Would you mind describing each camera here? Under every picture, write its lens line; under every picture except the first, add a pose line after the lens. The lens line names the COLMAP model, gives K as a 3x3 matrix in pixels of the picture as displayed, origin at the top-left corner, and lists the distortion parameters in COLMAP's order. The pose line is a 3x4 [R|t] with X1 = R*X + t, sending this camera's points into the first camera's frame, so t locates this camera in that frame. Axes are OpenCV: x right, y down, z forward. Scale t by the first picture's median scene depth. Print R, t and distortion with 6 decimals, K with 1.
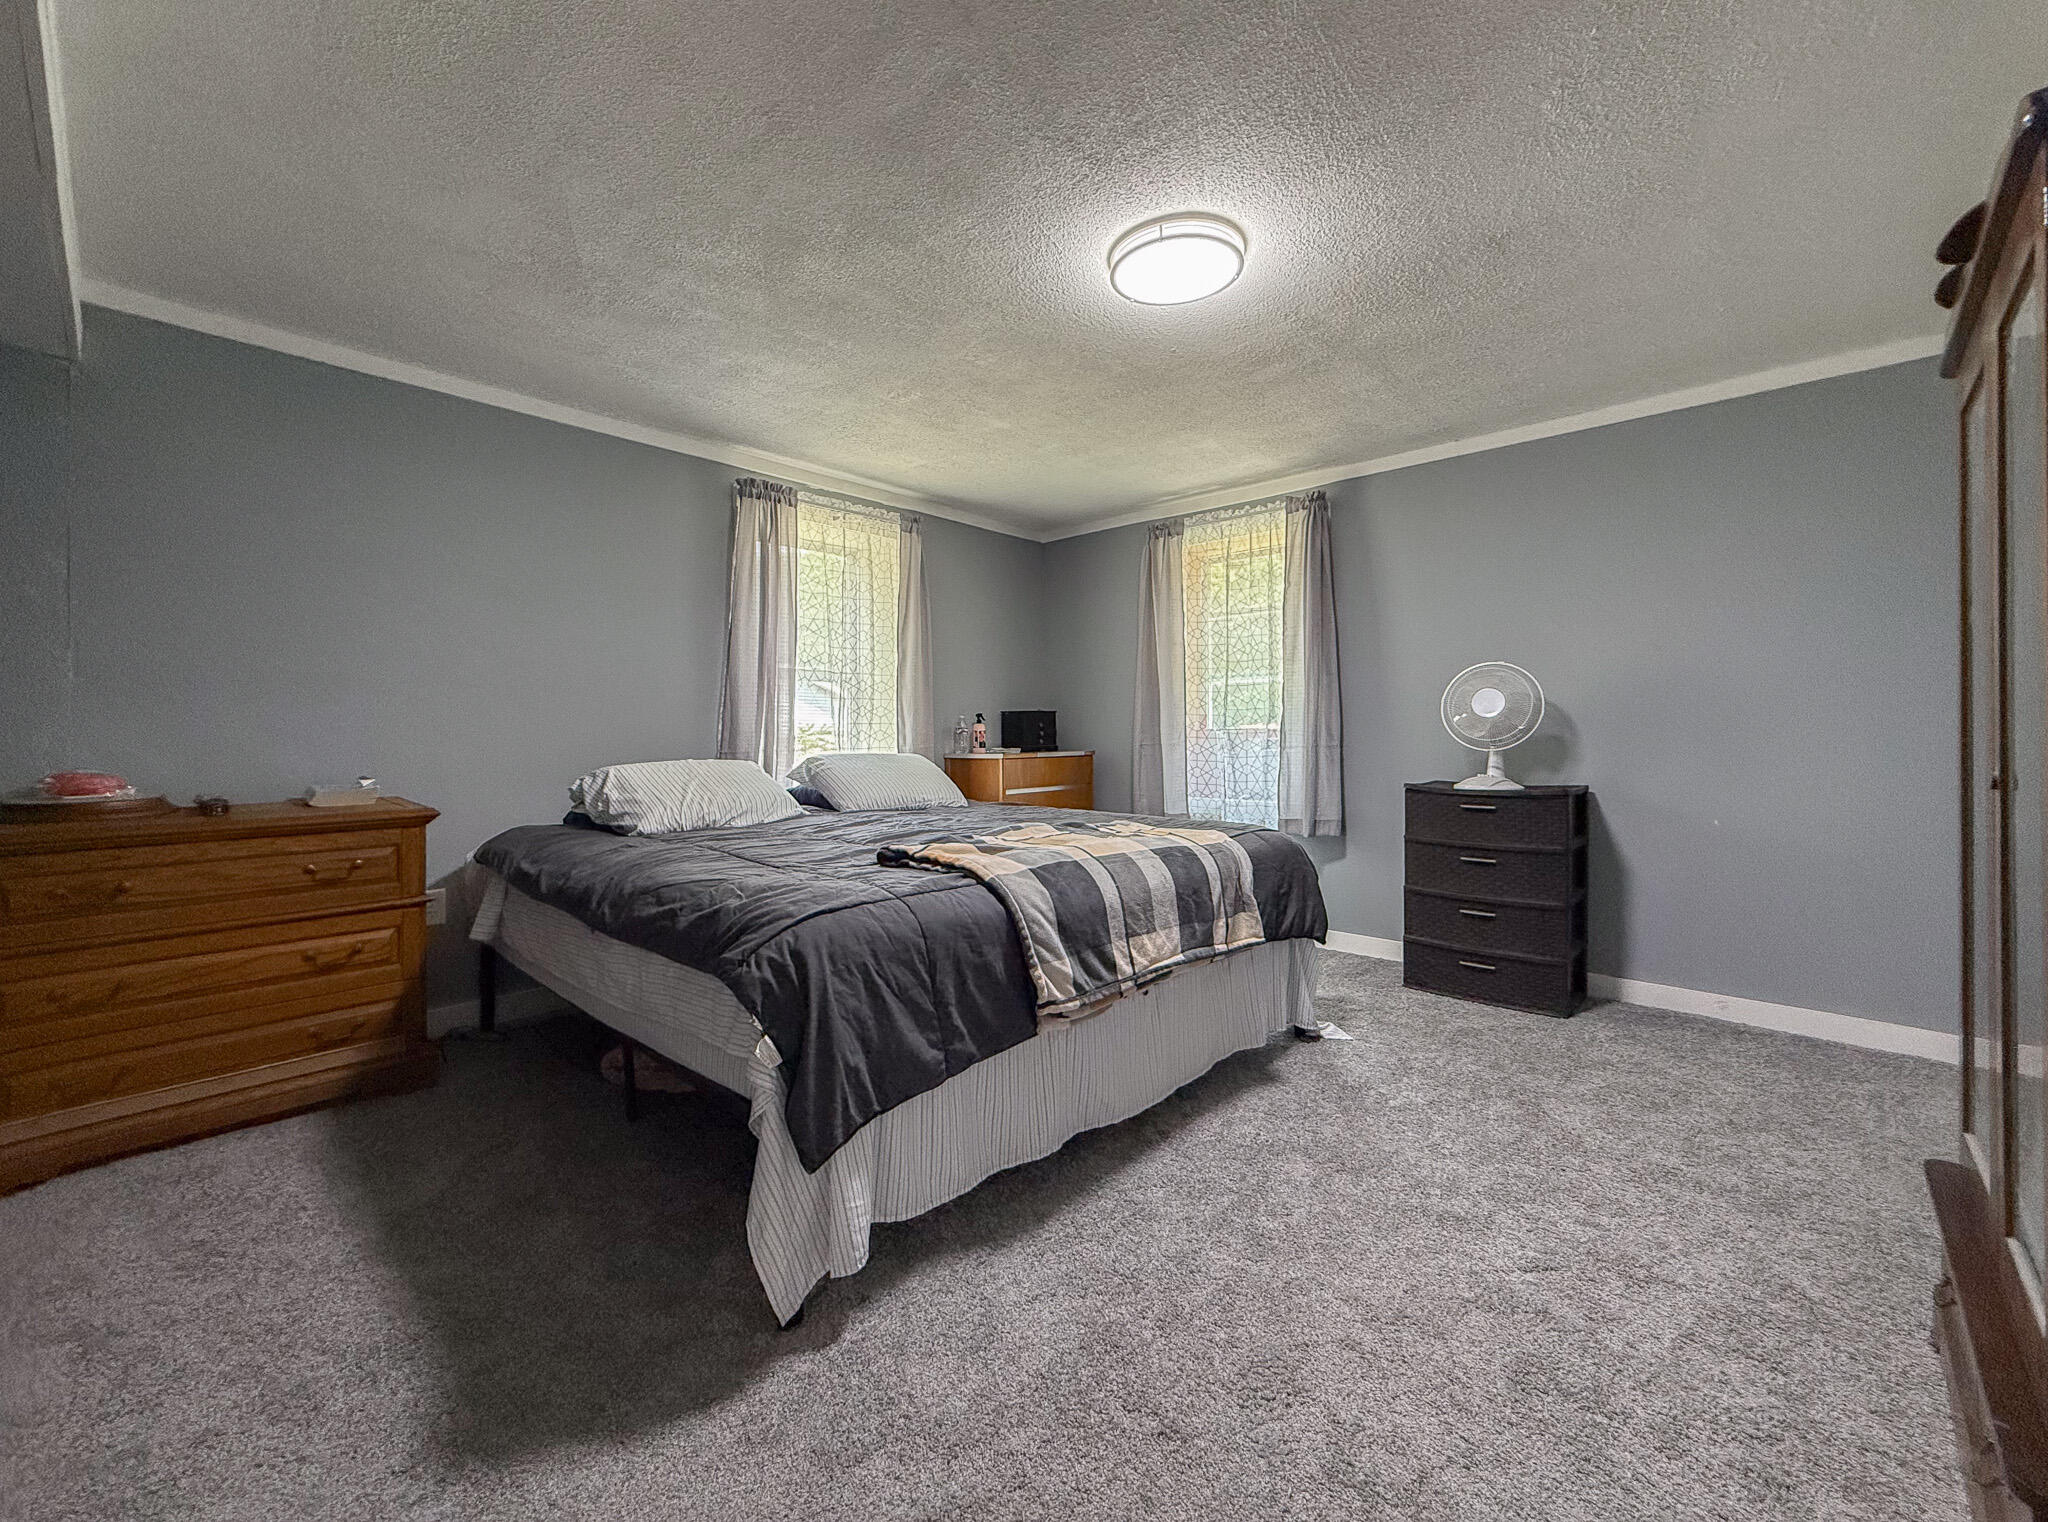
lens RADIAL K [[853.6, 0, 1018.2], [0, 853.6, 727.6], [0, 0, 1]] dist [0.000935, -0.000006]
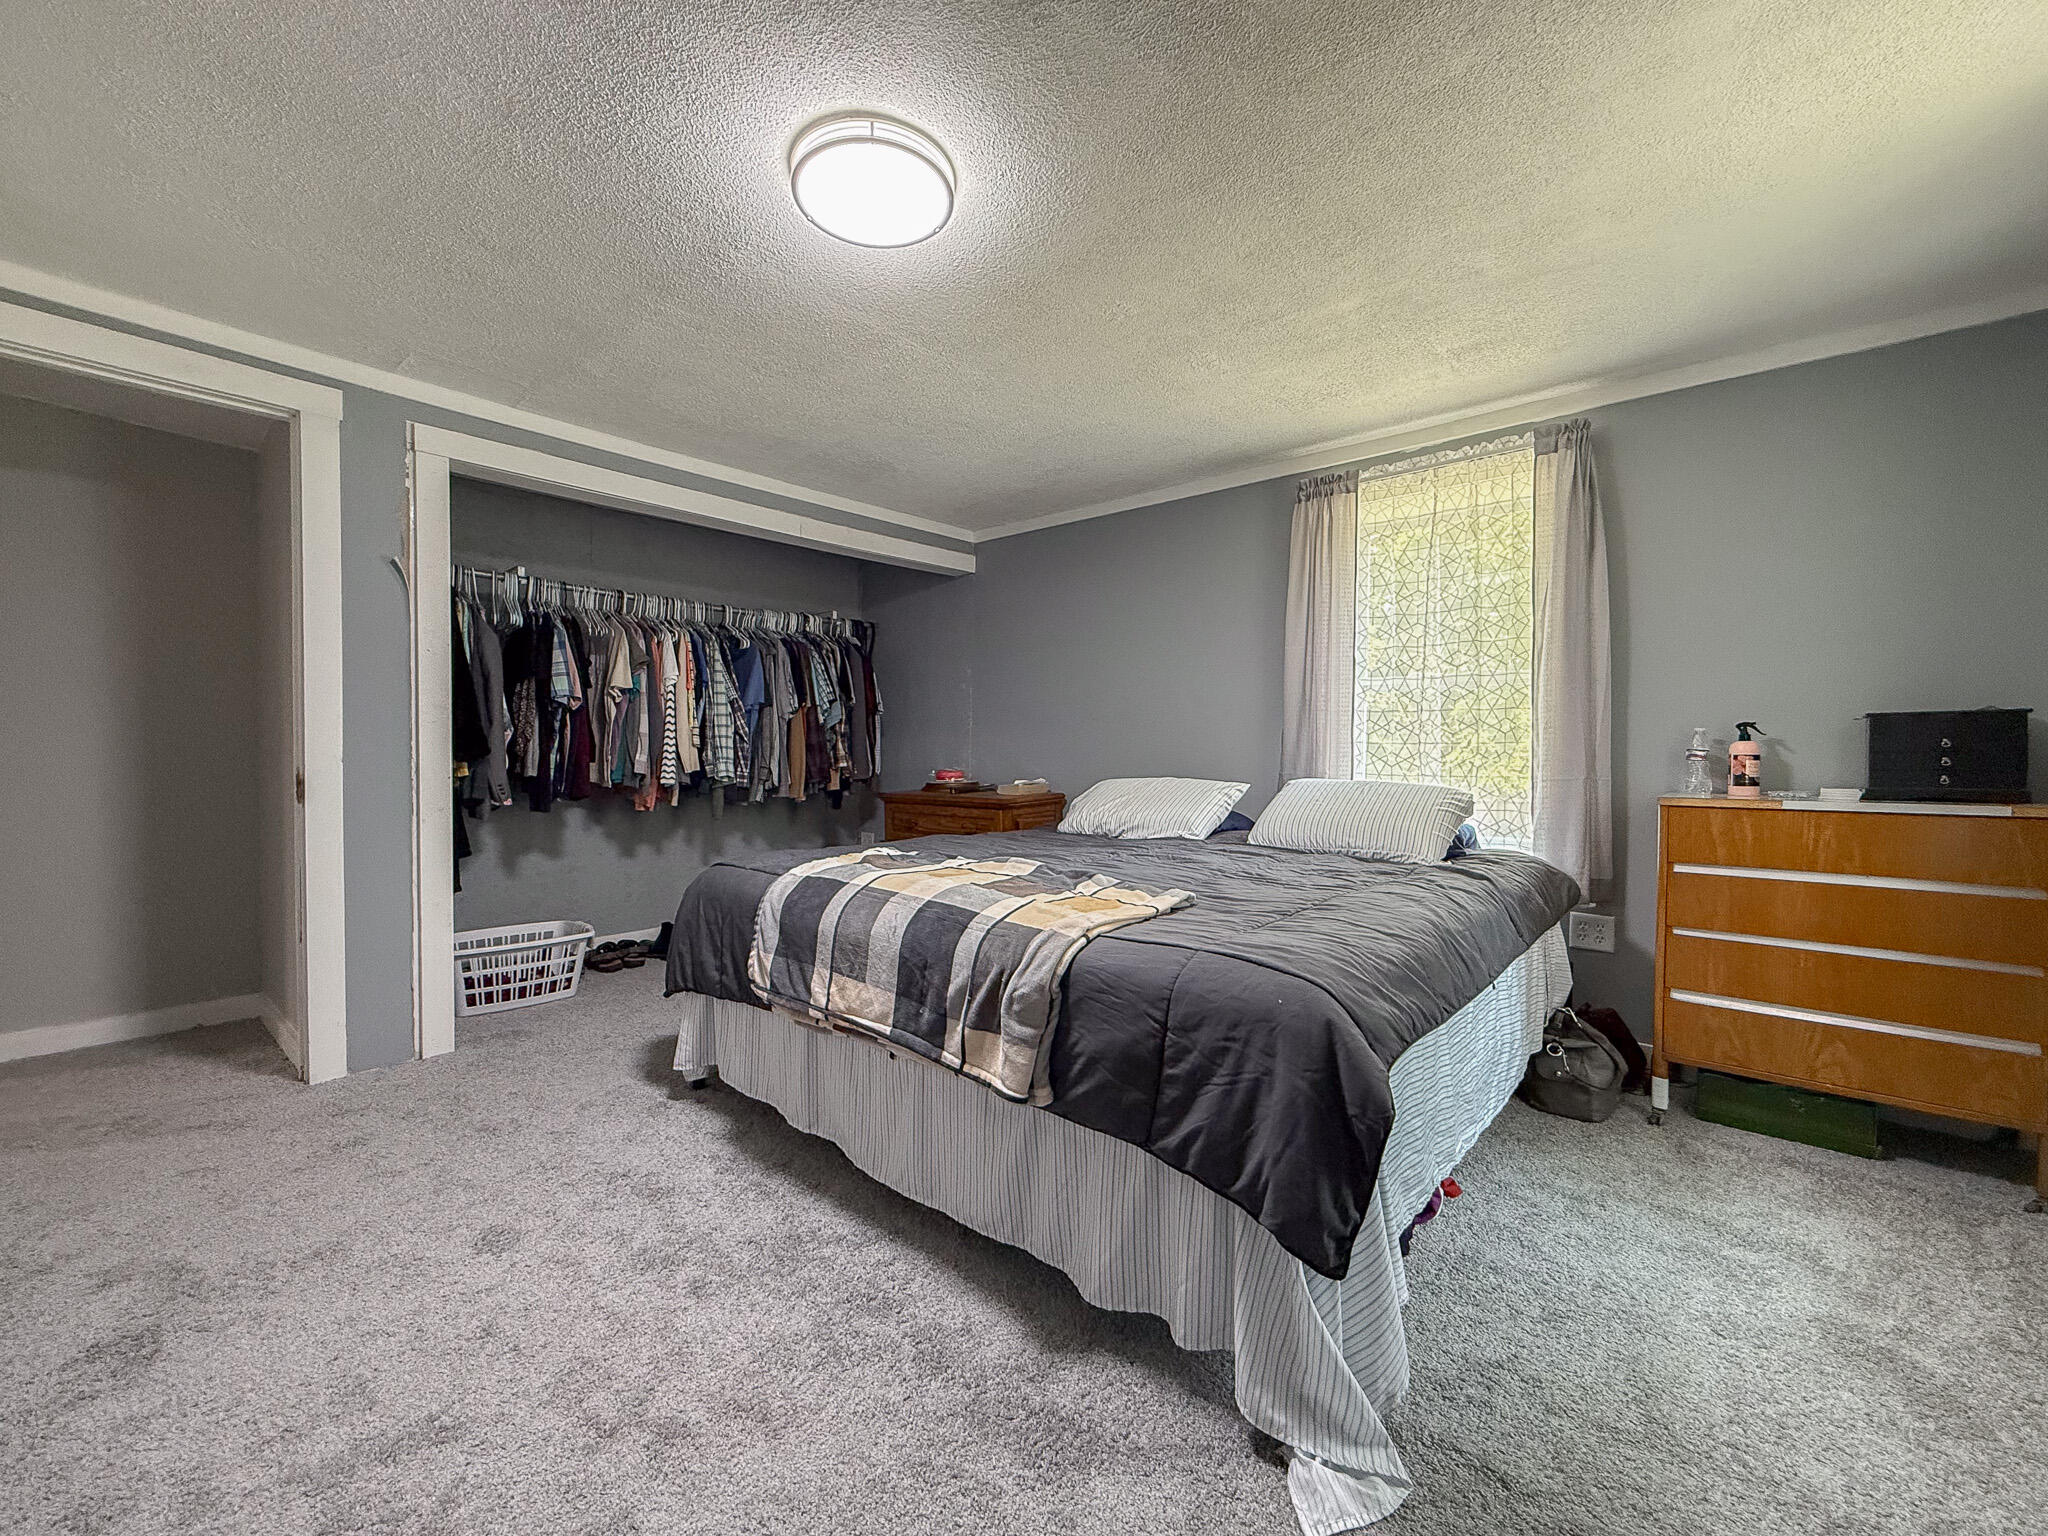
lens RADIAL K [[824.2, 0, 1016.0], [0, 824.2, 769.8], [0, 0, 1]] dist [0.007315, 0.000107]
pose [[0.023322, 0.027395, -0.999353, 0.955886], [0.003703, 0.999615, 0.027489, -0.005012], [0.999721, -0.004341, 0.023212, 1.071572]]
